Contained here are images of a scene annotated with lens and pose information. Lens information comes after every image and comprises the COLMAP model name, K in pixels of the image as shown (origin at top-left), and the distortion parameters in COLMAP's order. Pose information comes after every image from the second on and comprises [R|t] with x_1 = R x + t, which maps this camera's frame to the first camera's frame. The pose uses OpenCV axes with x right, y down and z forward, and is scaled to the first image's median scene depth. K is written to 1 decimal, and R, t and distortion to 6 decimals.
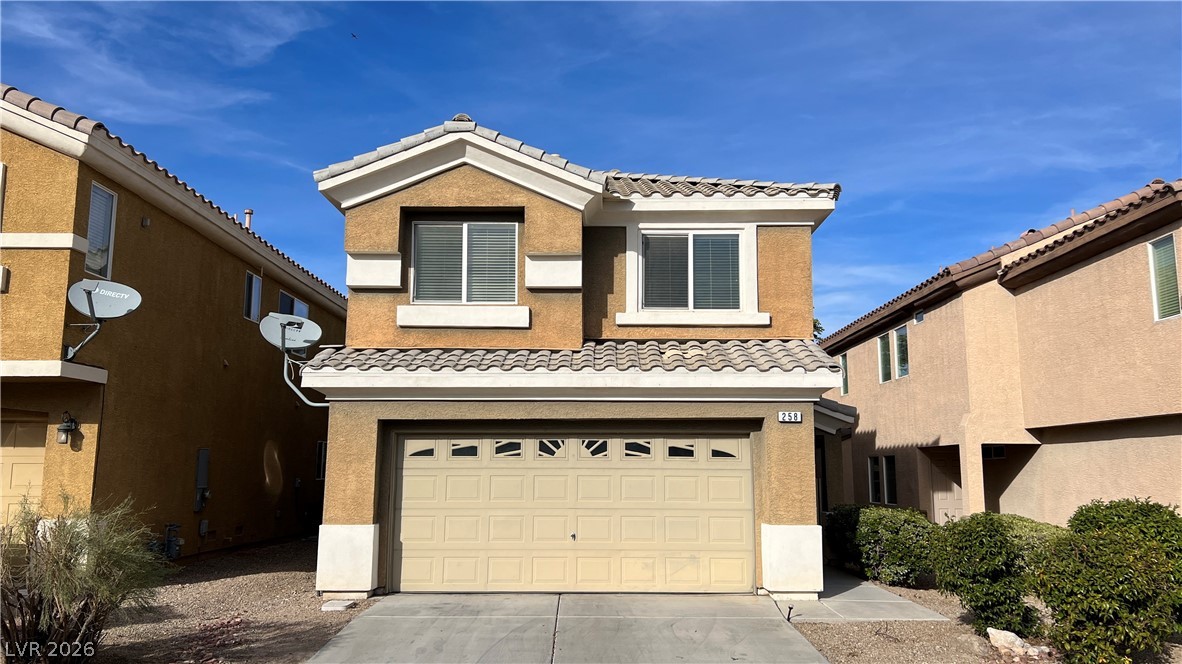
lens RADIAL K [[893.3, 0, 596.1], [0, 893.3, 333.9], [0, 0, 1]] dist [0.073304, -0.077084]
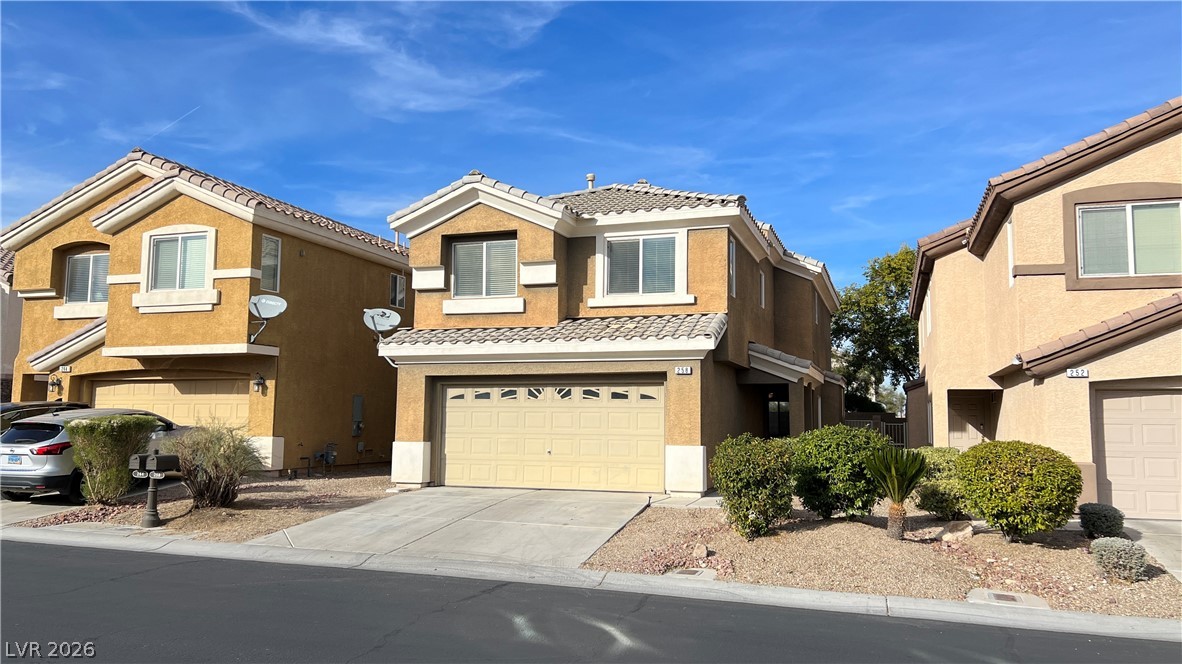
lens RADIAL K [[893.9, 0, 591.0], [0, 893.9, 332.0], [0, 0, 1]] dist [0.131806, -0.253831]
pose [[0.947335, -0.026859, -0.319117, 0.511377], [0.043018, 0.998118, 0.043697, -0.034937], [0.317343, -0.055123, 0.946707, -0.368817]]
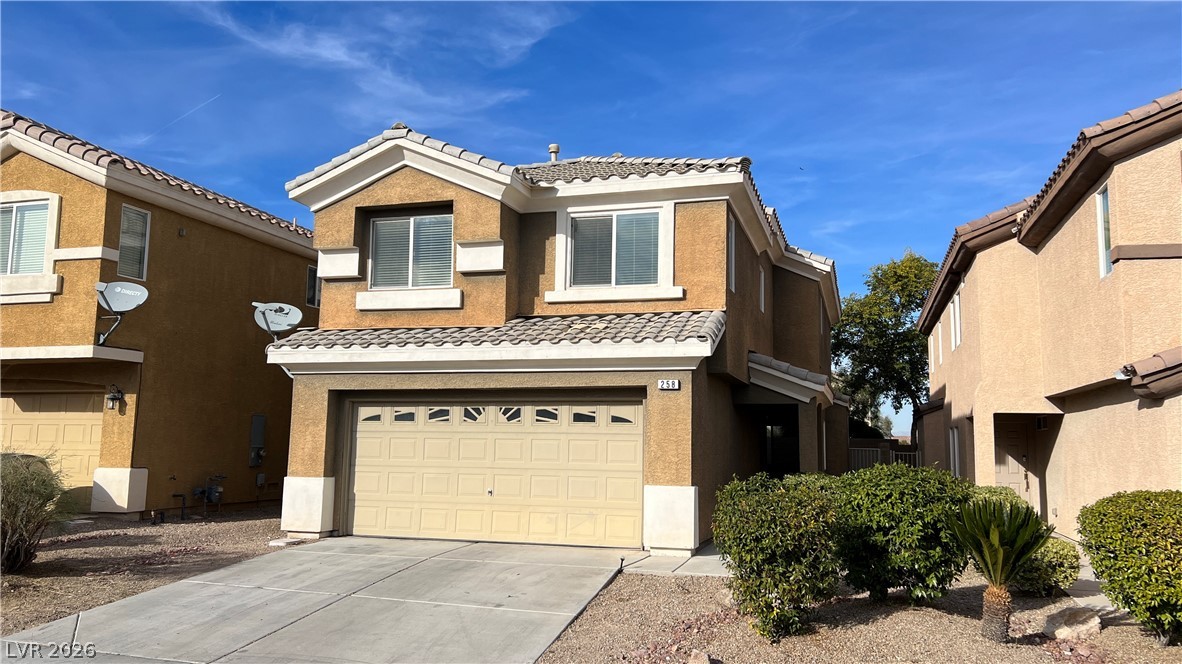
lens RADIAL K [[893.3, 0, 596.1], [0, 893.3, 333.9], [0, 0, 1]] dist [0.073304, -0.077084]
pose [[0.957582, -0.023596, -0.287194, 0.422062], [0.031388, 0.999253, 0.022556, 0.005874], [0.286448, -0.030613, 0.957607, -0.032131]]
